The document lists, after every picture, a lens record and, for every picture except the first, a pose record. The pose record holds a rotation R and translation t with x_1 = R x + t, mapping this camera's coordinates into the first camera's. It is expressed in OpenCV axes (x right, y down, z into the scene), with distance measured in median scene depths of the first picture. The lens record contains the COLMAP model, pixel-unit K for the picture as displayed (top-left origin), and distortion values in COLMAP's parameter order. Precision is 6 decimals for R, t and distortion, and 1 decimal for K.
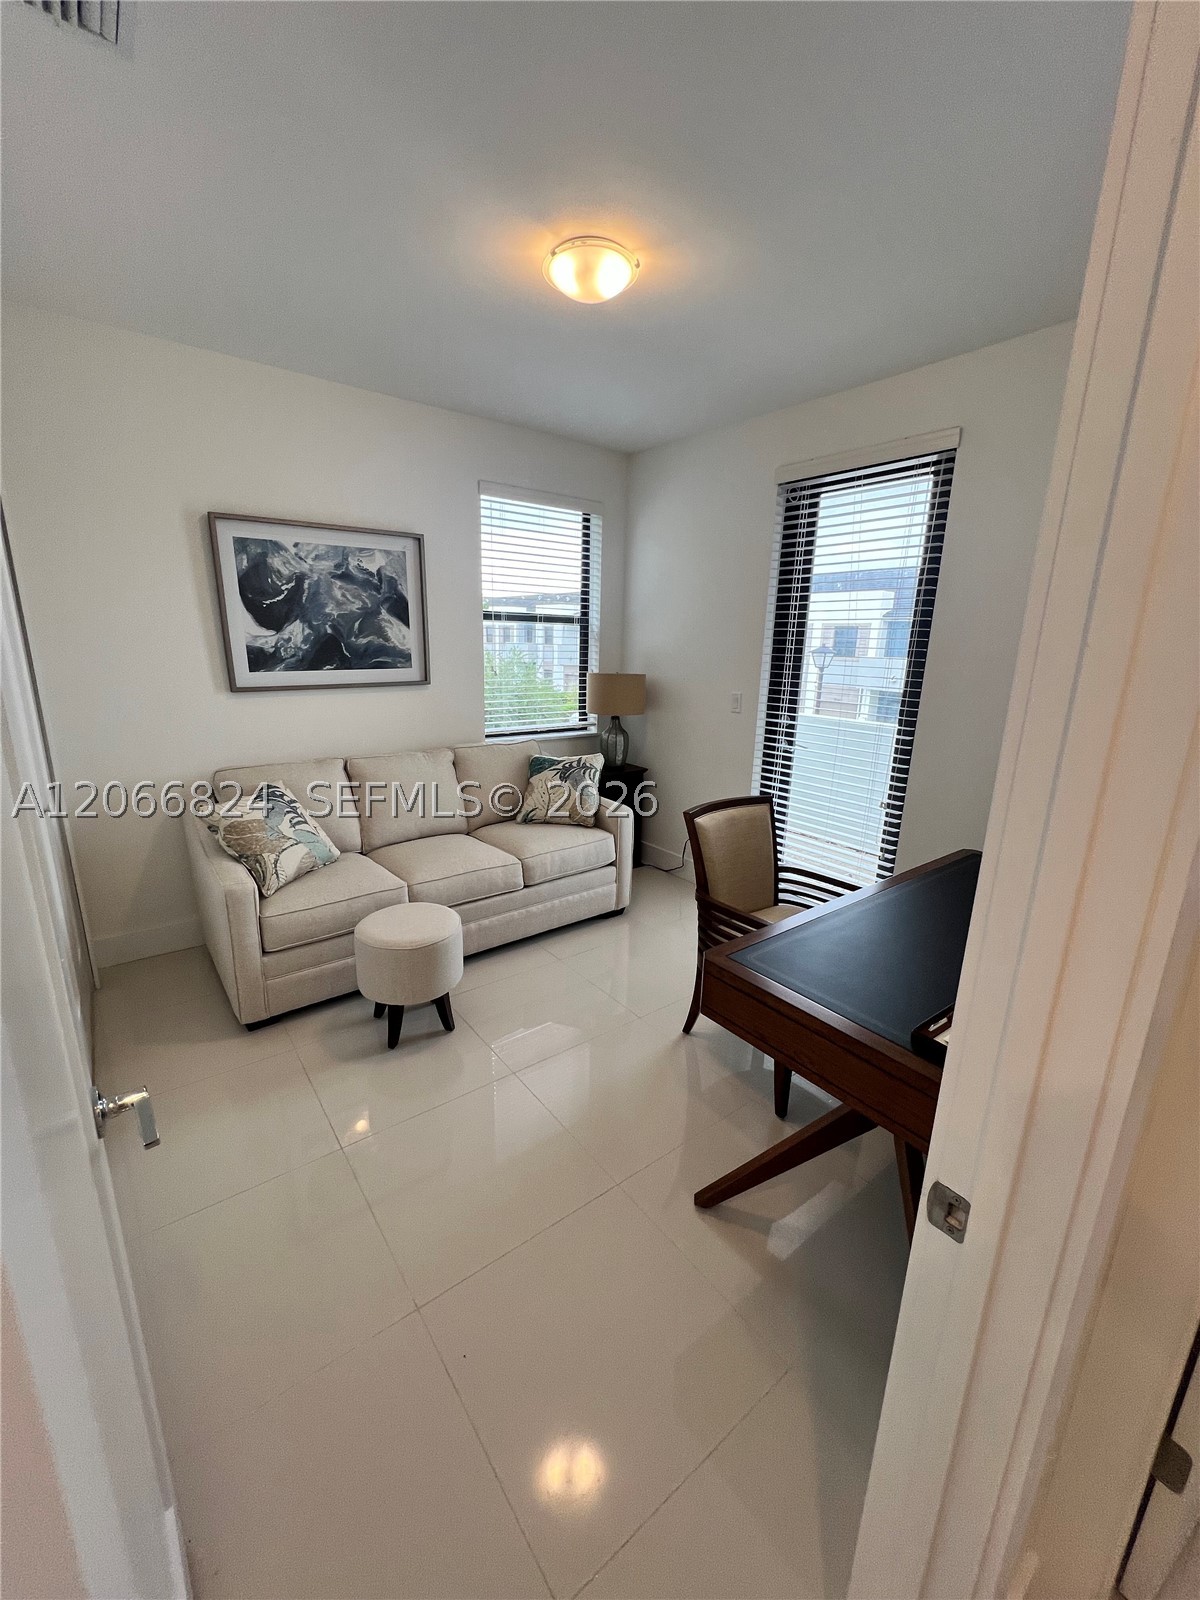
lens RADIAL K [[644.5, 0, 599.3], [0, 644.5, 800.4], [0, 0, 1]] dist [-0.009389, -0.000960]
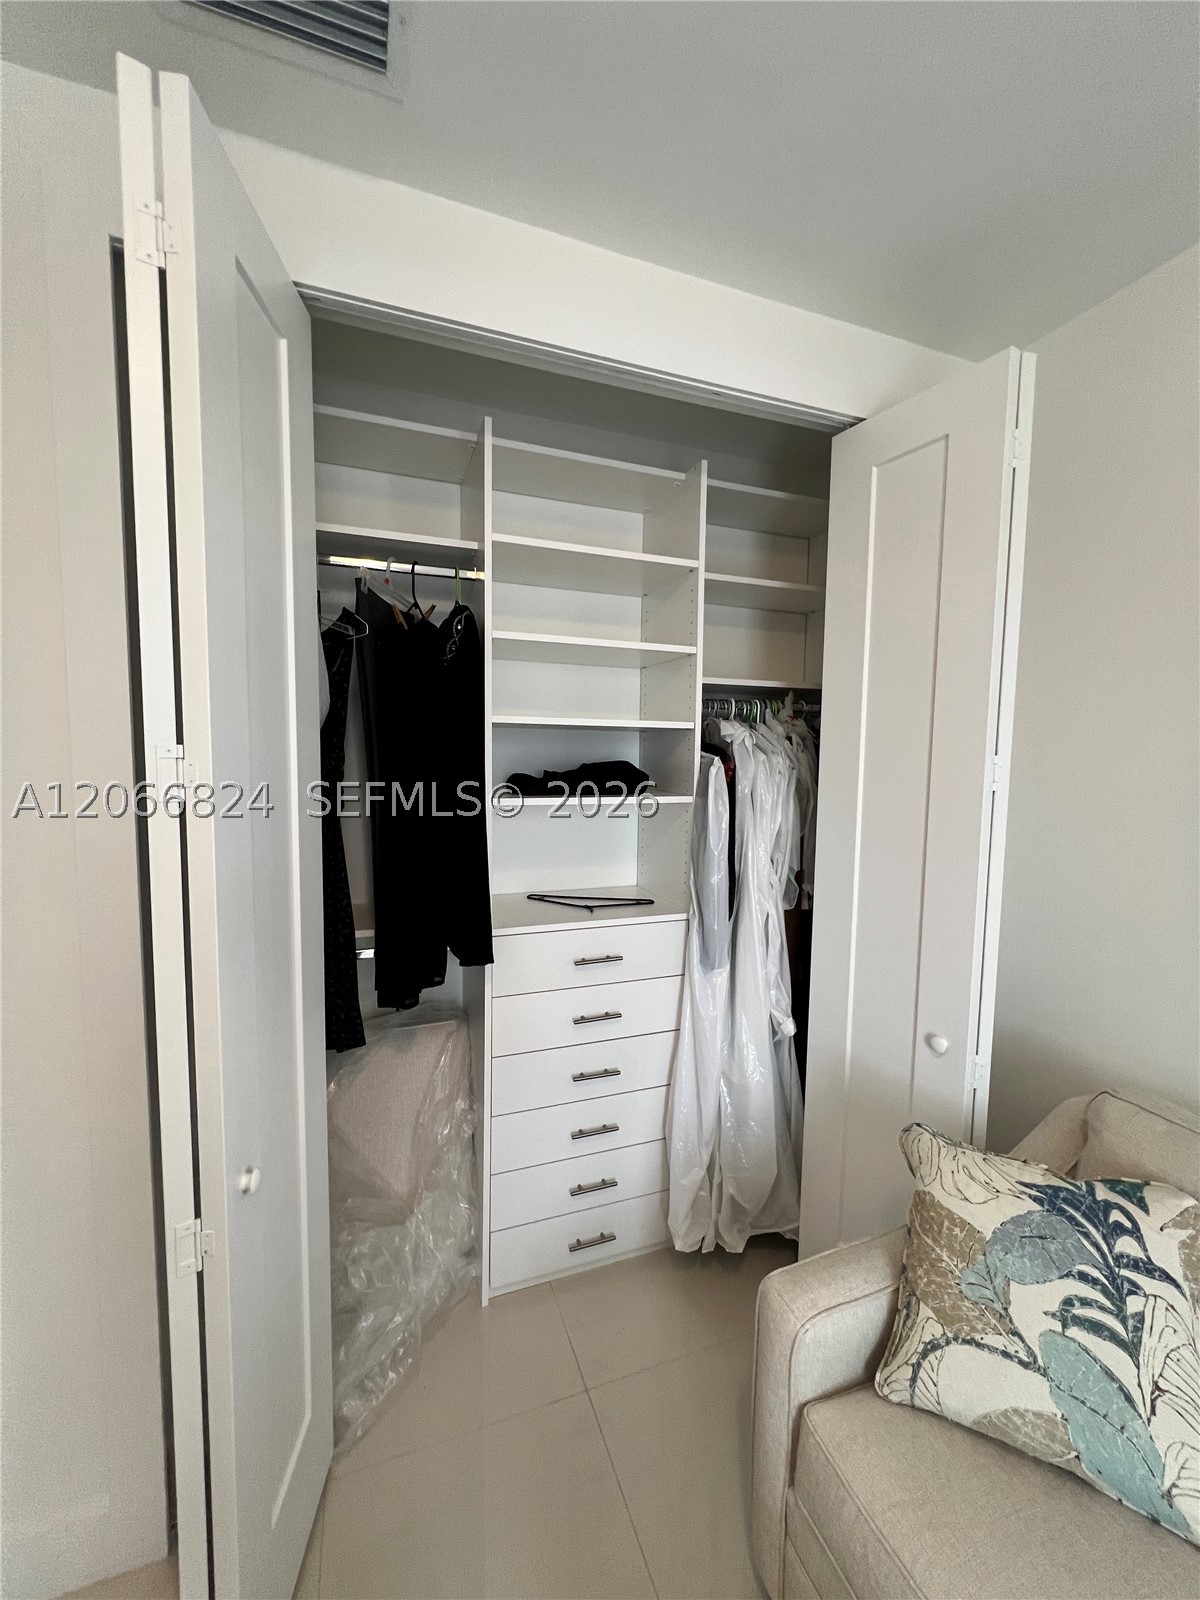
lens RADIAL K [[644.5, 0, 601.1], [0, 644.5, 802.5], [0, 0, 1]] dist [-0.009389, -0.000960]
pose [[-0.297667, 0.045491, -0.953585, -0.070944], [-0.256492, 0.958327, 0.125782, -0.223193], [0.919568, 0.282029, -0.273594, 0.795876]]
